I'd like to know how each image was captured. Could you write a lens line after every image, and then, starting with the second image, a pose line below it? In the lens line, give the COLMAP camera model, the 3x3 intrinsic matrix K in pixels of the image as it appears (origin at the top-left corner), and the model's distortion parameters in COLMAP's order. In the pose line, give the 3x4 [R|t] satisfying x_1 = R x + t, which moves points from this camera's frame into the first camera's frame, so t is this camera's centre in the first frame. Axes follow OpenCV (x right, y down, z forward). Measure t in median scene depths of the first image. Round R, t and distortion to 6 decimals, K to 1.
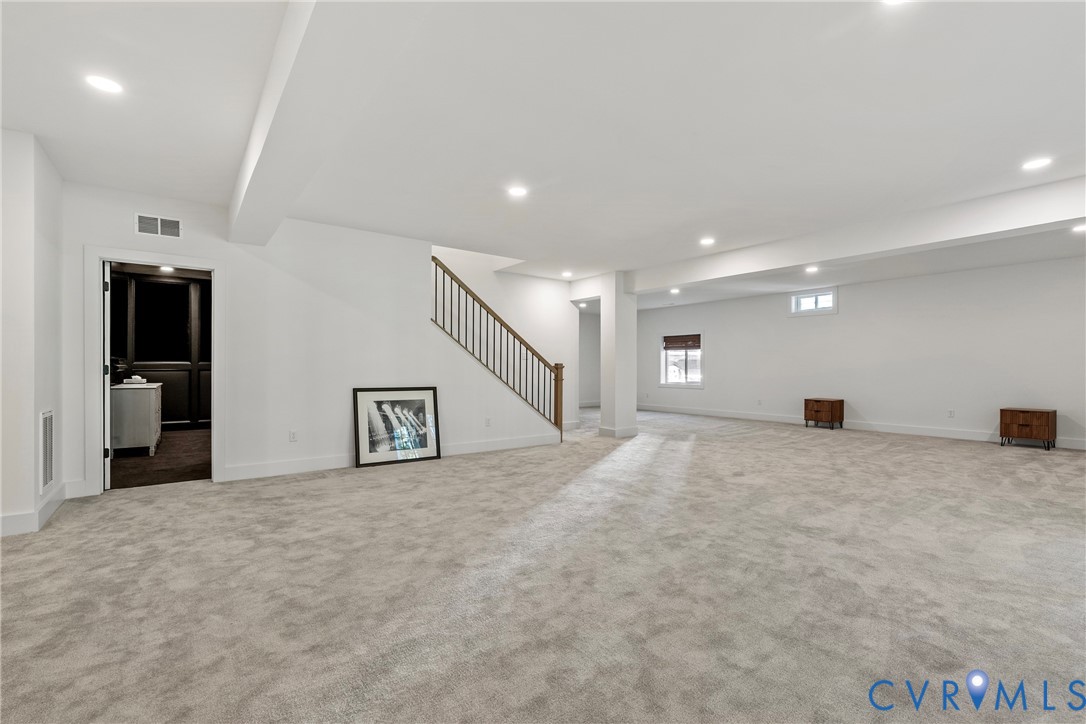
lens RADIAL K [[509.0, 0, 543.0], [0, 509.0, 362.0], [0, 0, 1]] dist [-0.001058, 0.000266]
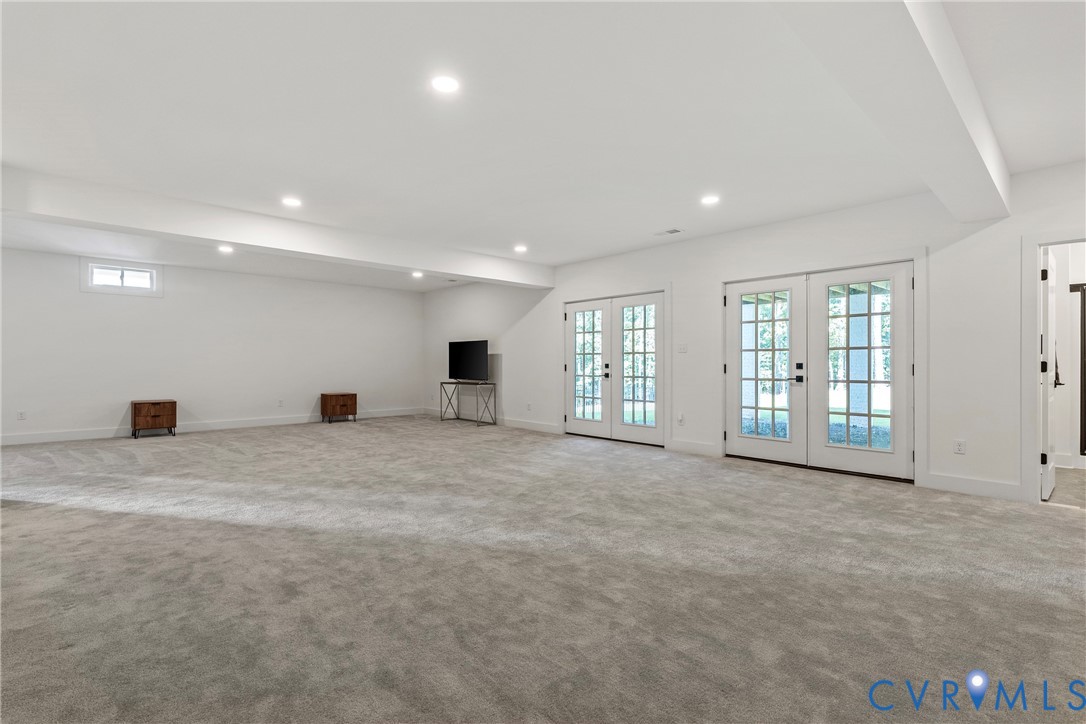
lens RADIAL K [[519.3, 0, 550.5], [0, 519.3, 360.5], [0, 0, 1]] dist [-0.001893, 0.000118]
pose [[-0.161141, 0.002807, 0.986927, -0.370143], [-0.011949, 0.999917, -0.004794, 0.004307], [-0.986859, -0.012565, -0.161095, 0.507477]]
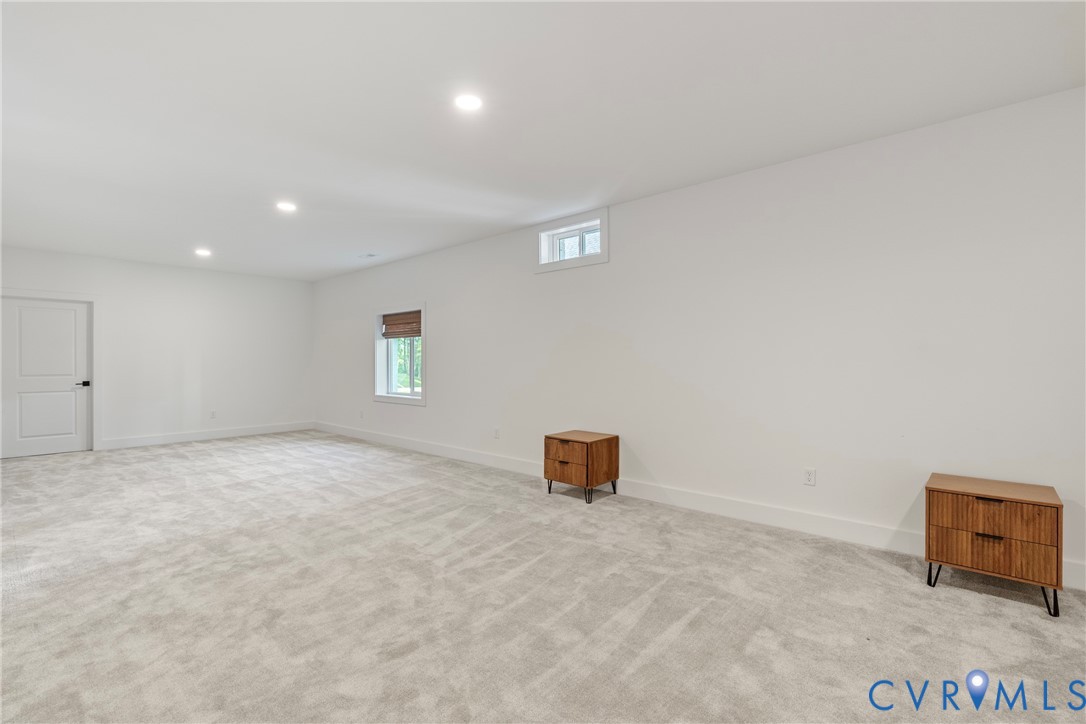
lens RADIAL K [[509.0, 0, 543.0], [0, 509.0, 362.0], [0, 0, 1]] dist [-0.001058, 0.000266]
pose [[0.978538, 0.003199, 0.206043, 0.414027], [-0.004903, 0.999958, 0.007758, -0.001929], [-0.206010, -0.008602, 0.978512, 0.527222]]
